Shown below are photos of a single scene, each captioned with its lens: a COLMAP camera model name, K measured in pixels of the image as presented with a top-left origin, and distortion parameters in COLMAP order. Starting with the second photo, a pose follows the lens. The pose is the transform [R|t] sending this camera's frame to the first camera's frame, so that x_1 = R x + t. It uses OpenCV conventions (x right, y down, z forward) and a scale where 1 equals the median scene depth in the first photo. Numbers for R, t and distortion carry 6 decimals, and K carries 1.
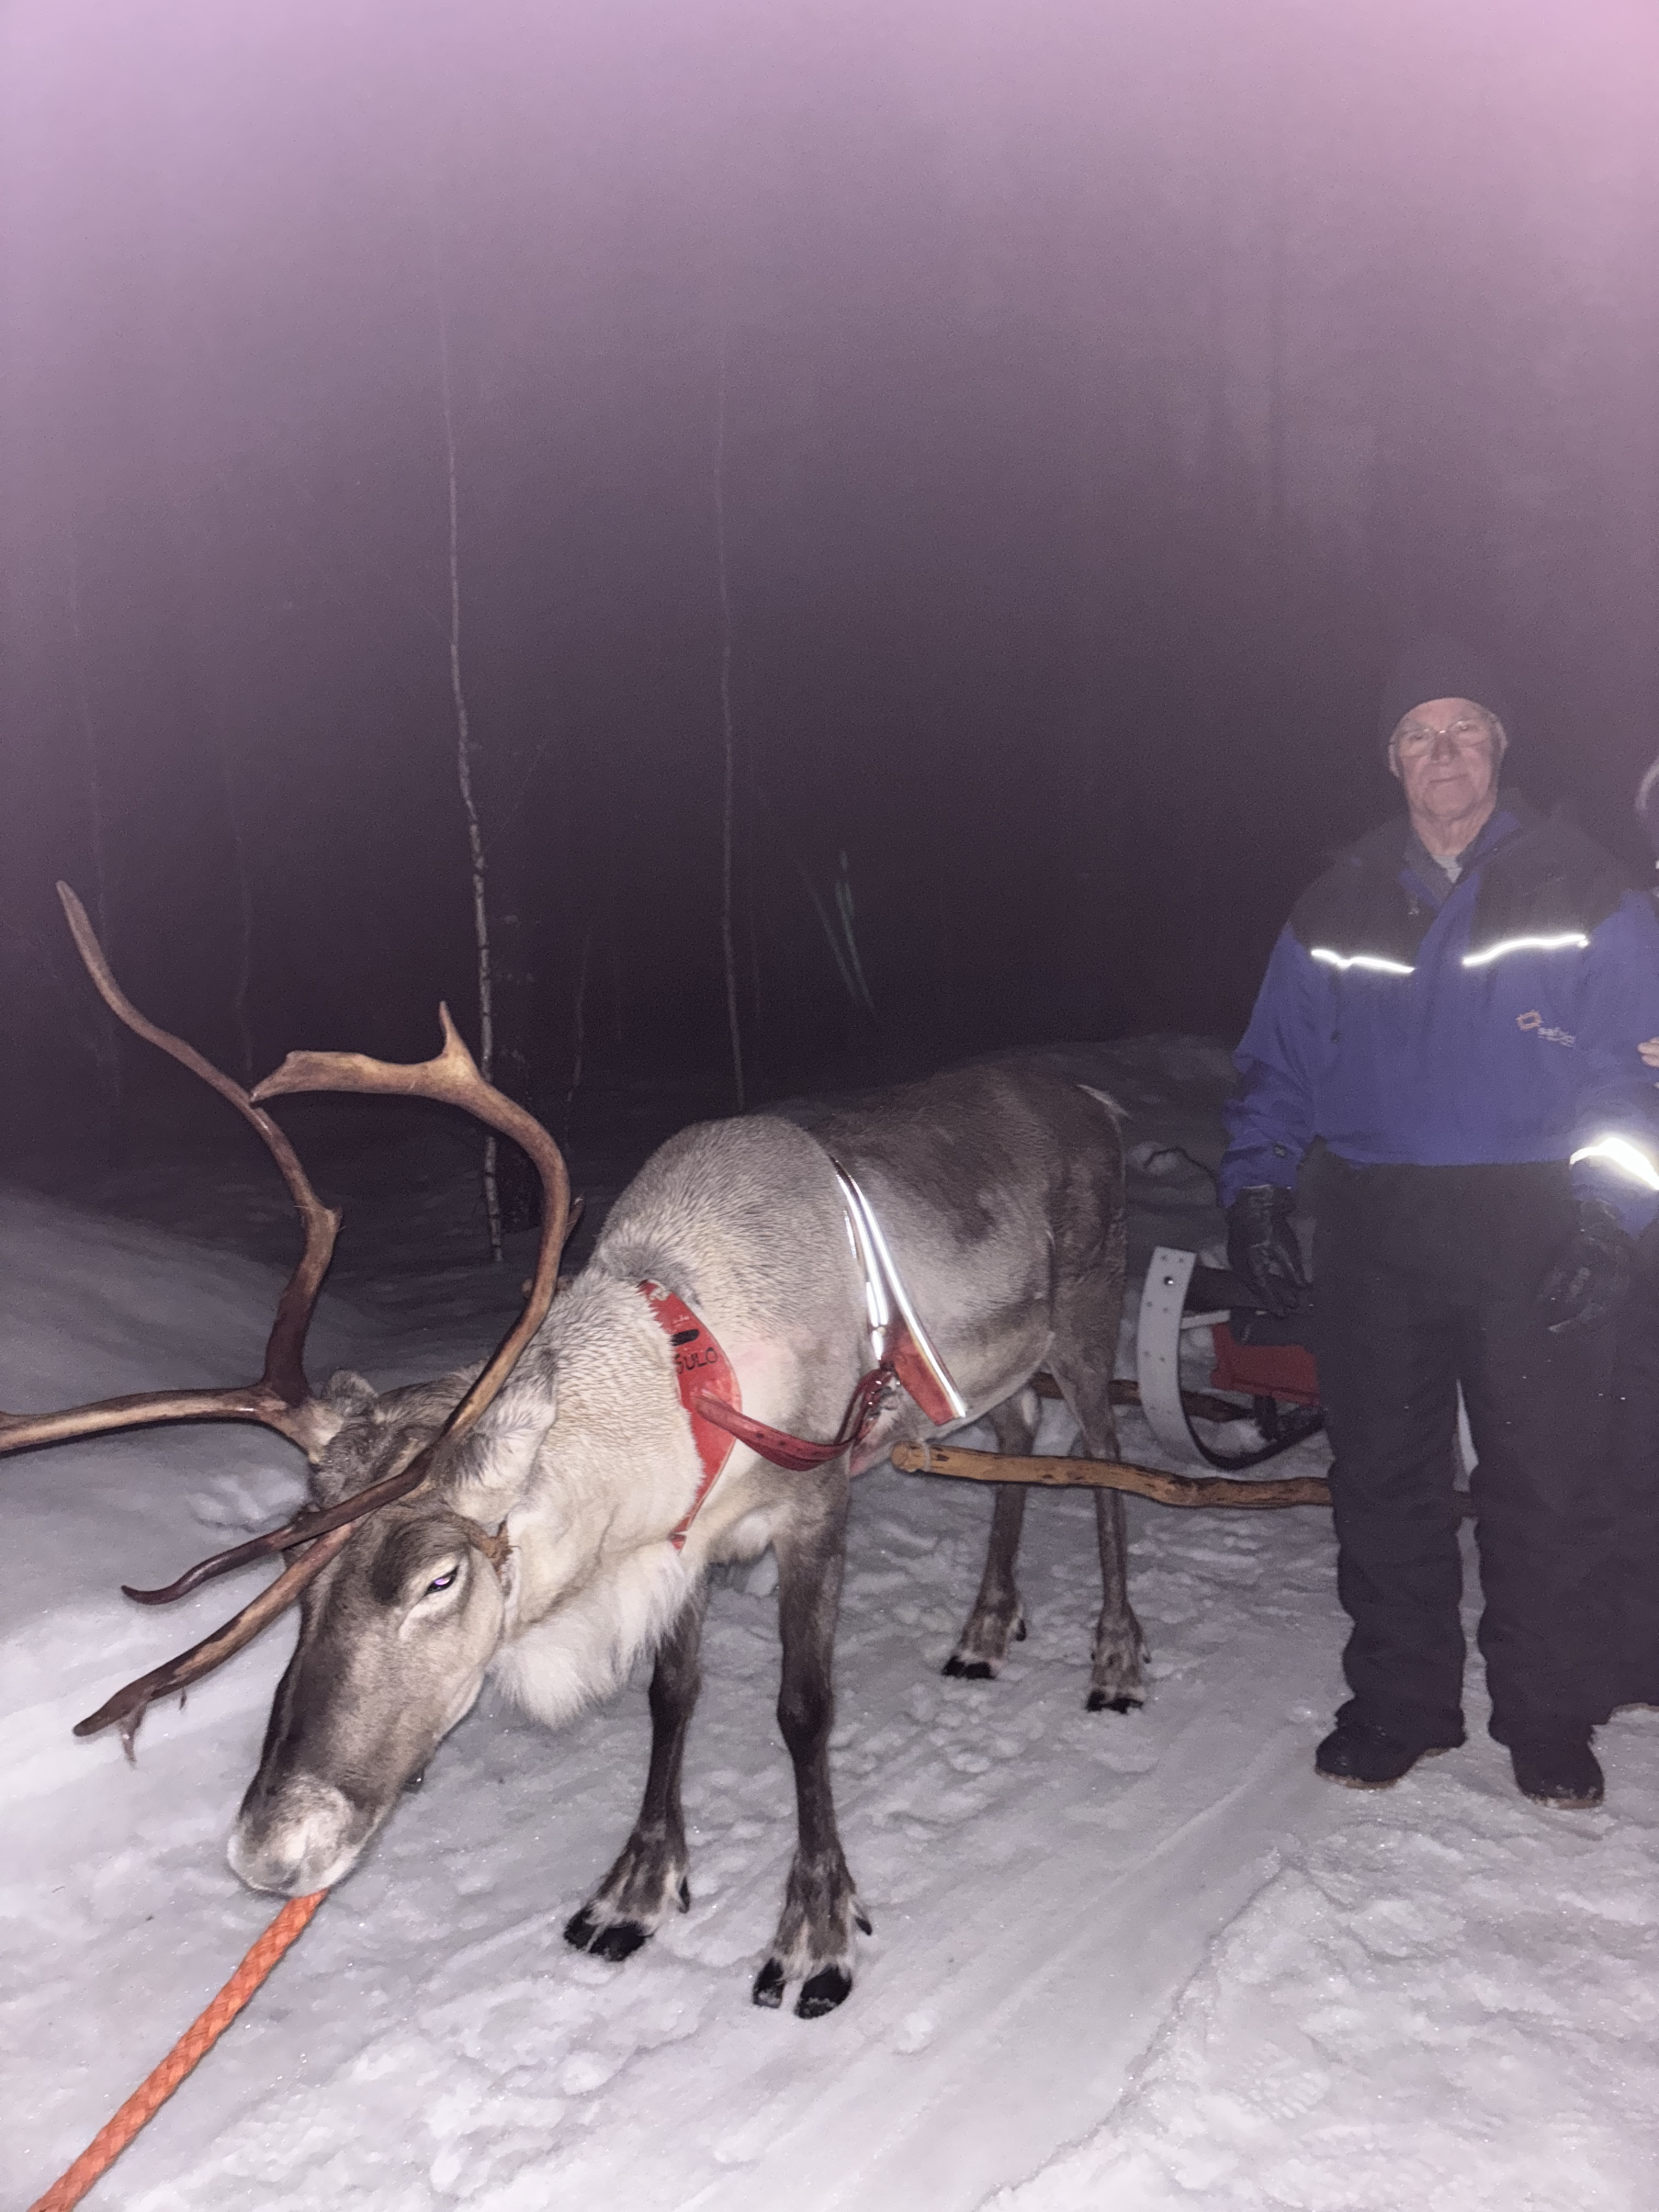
lens RADIAL K [[1659.5, 0, 846.1], [0, 1659.5, 1147.5], [0, 0, 1]] dist [0.070324, -0.096927]
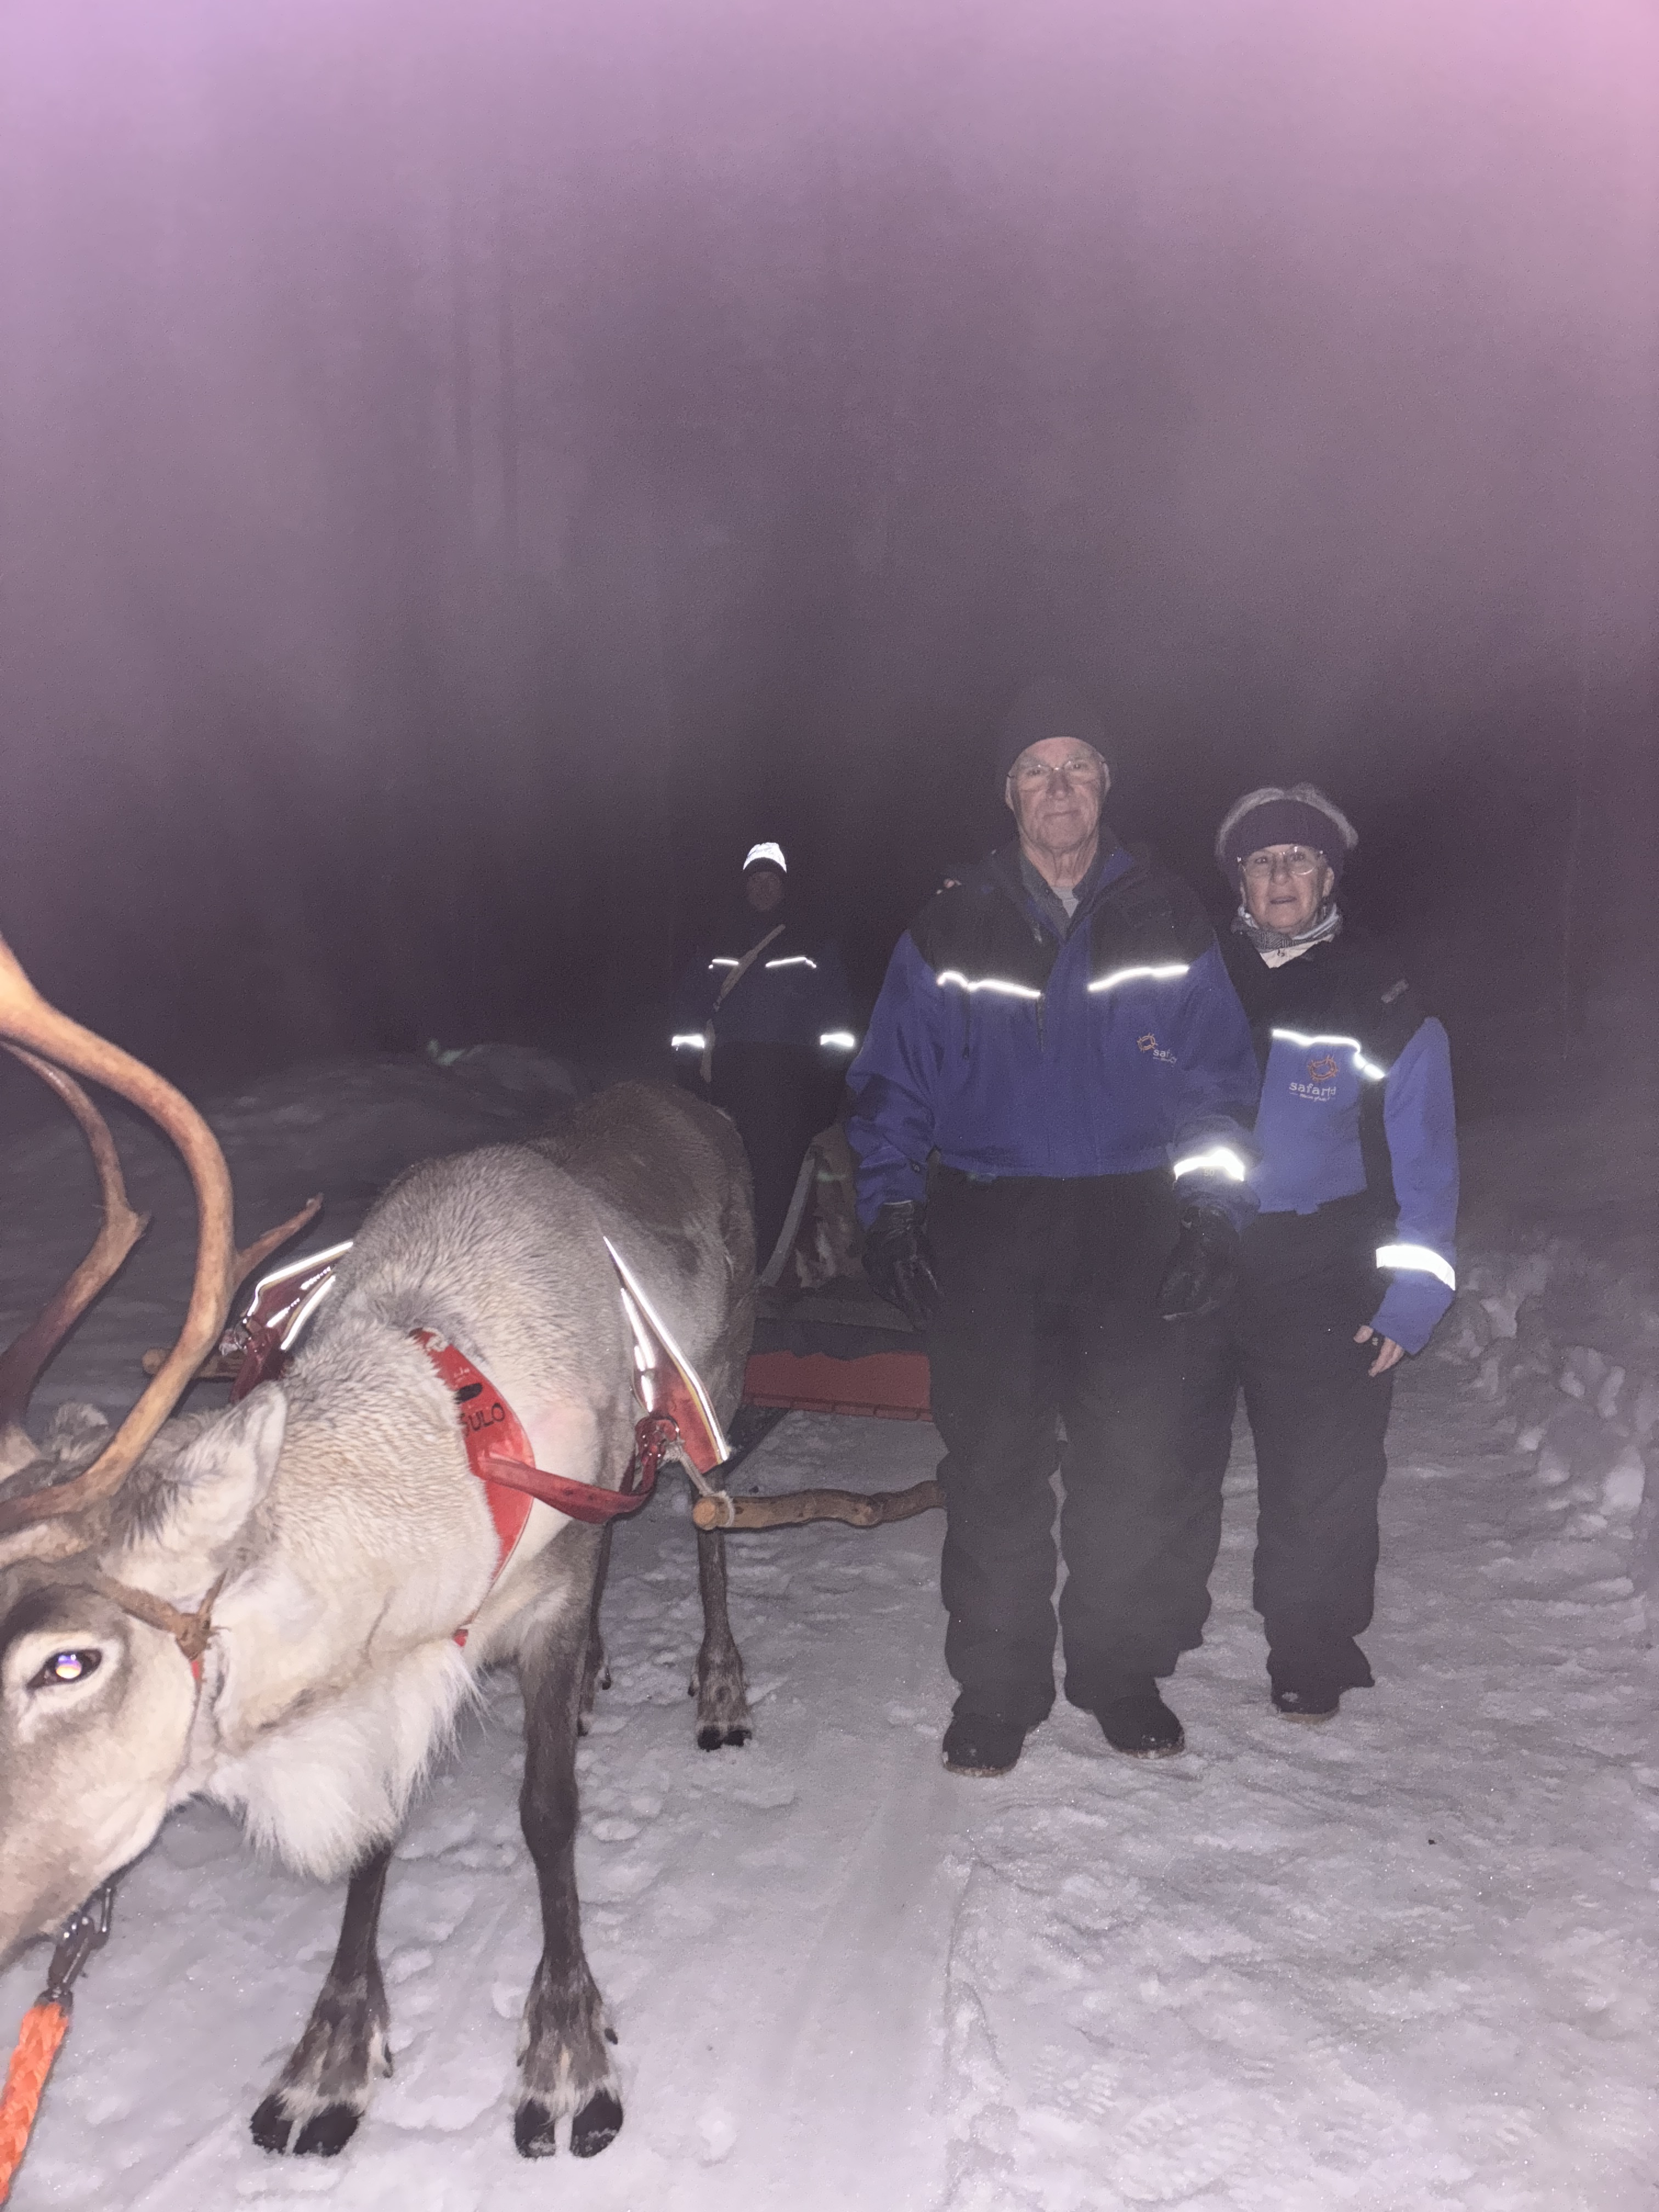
lens RADIAL K [[1659.5, 0, 846.1], [0, 1659.5, 1147.5], [0, 0, 1]] dist [0.070324, -0.096927]
pose [[0.889086, -0.020981, 0.457259, -0.266328], [0.022536, 0.999744, 0.002055, -0.013929], [-0.457185, 0.008478, 0.889331, 0.124368]]
